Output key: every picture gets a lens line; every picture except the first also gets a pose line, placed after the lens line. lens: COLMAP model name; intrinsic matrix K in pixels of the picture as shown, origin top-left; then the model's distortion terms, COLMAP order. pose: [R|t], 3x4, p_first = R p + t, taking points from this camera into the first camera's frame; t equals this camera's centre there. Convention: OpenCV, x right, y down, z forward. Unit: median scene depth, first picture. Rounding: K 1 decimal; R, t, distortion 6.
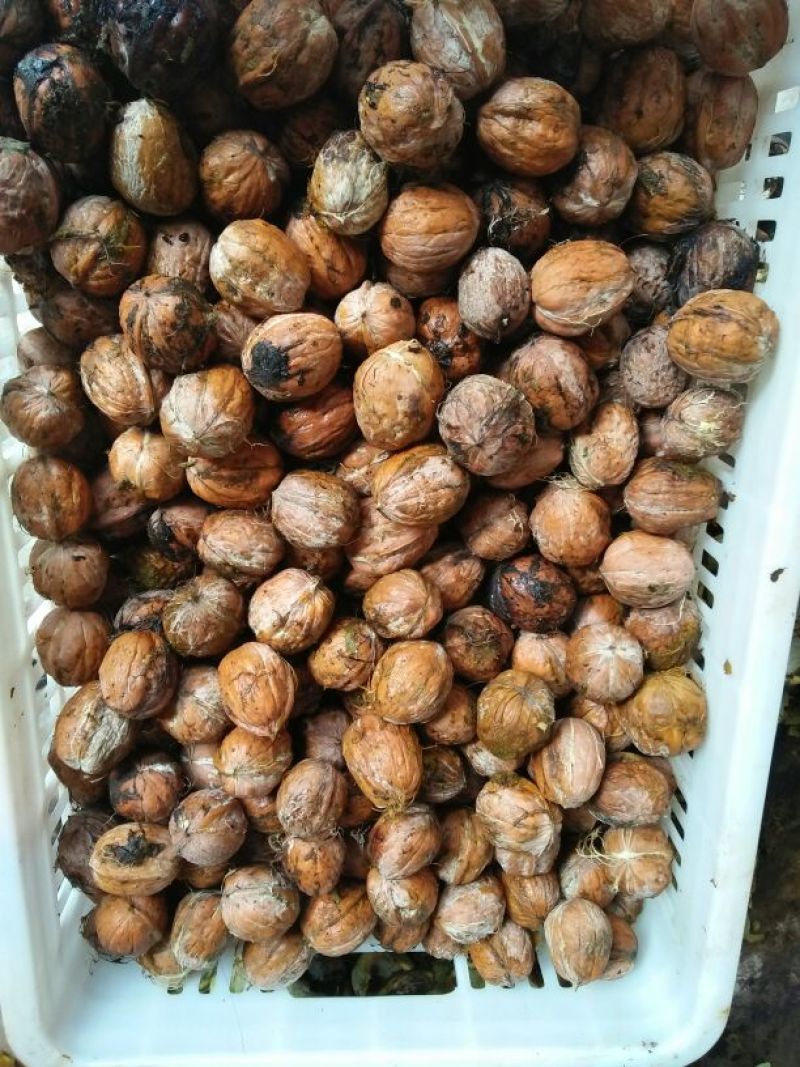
lens RADIAL K [[806.5, 0, 395.9], [0, 806.5, 512.8], [0, 0, 1]] dist [0.066998, -0.003081]
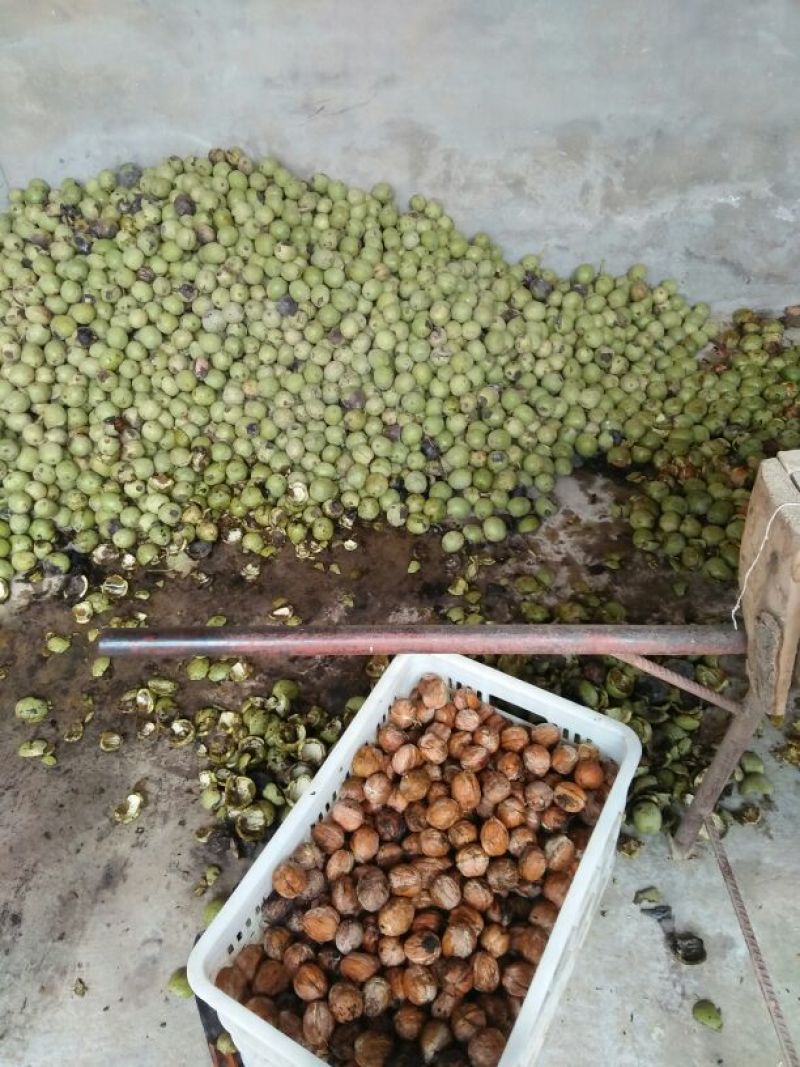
lens RADIAL K [[806.5, 0, 395.9], [0, 806.5, 512.8], [0, 0, 1]] dist [0.066998, -0.003081]
pose [[-0.879001, -0.302723, 0.368396, -0.536907], [0.447322, -0.791065, 0.417276, -0.198249], [0.165106, 0.531578, 0.830761, -1.795369]]
